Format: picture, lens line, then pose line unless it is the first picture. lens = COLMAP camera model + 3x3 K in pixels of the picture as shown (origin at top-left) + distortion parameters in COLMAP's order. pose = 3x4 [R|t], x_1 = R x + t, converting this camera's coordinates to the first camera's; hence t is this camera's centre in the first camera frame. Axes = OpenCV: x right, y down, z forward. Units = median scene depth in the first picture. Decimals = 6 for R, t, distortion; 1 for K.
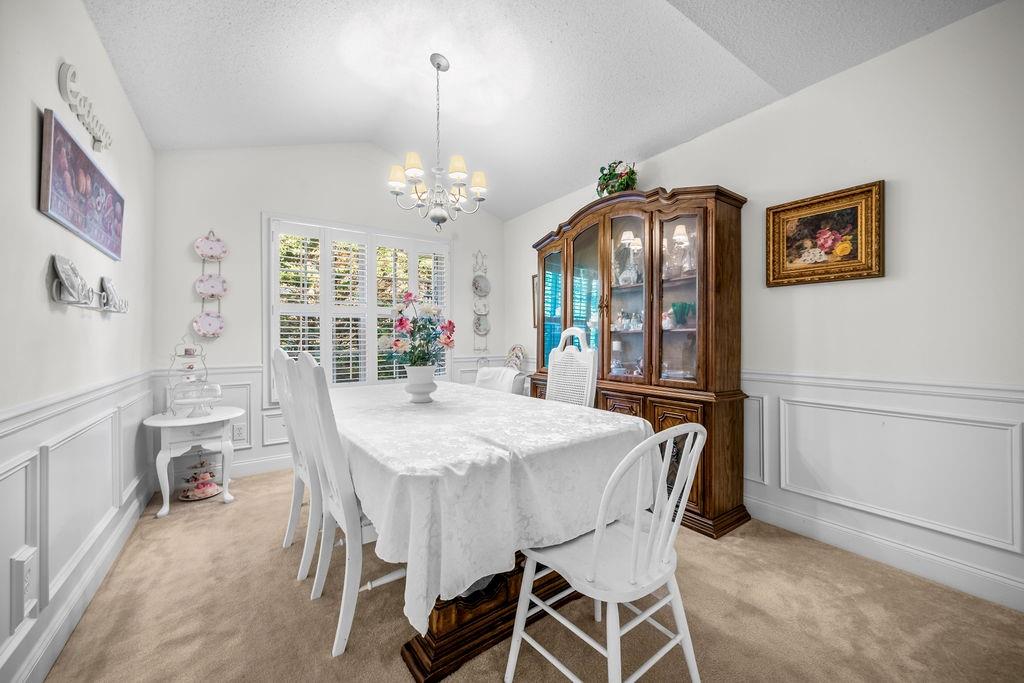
lens RADIAL K [[376.1, 0, 517.9], [0, 376.1, 336.6], [0, 0, 1]] dist [-0.005397, -0.000264]
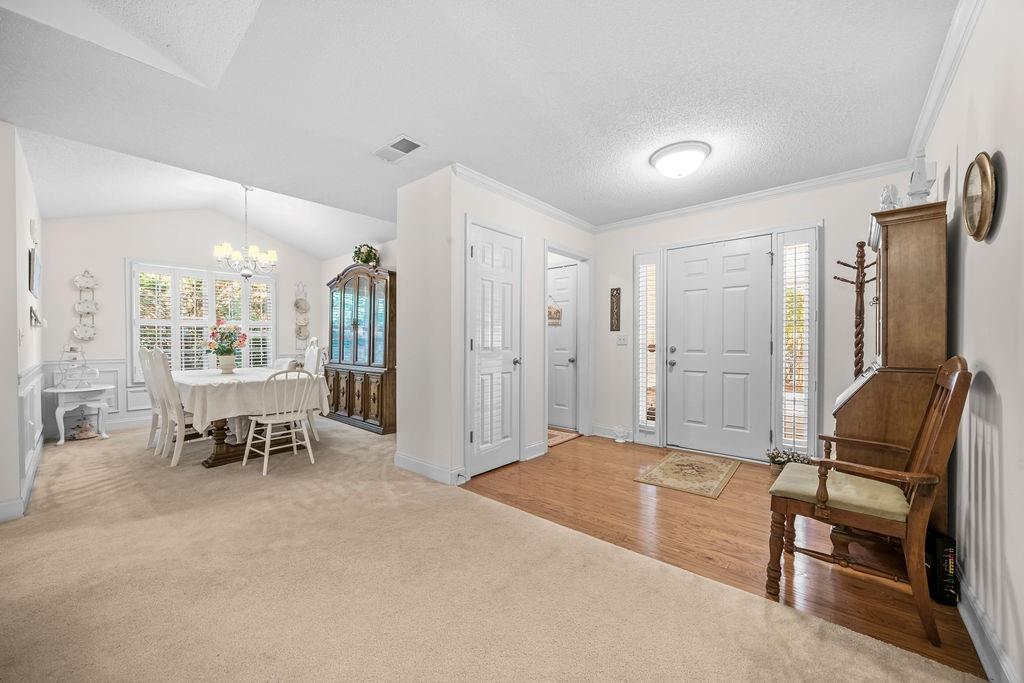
lens RADIAL K [[376.1, 0, 511.8], [0, 376.1, 346.6], [0, 0, 1]] dist [-0.005397, -0.000264]
pose [[0.972946, 0.004359, 0.230992, 0.574999], [-0.008890, 0.999788, 0.018578, -0.016337], [-0.230862, -0.020128, 0.972778, -0.980528]]
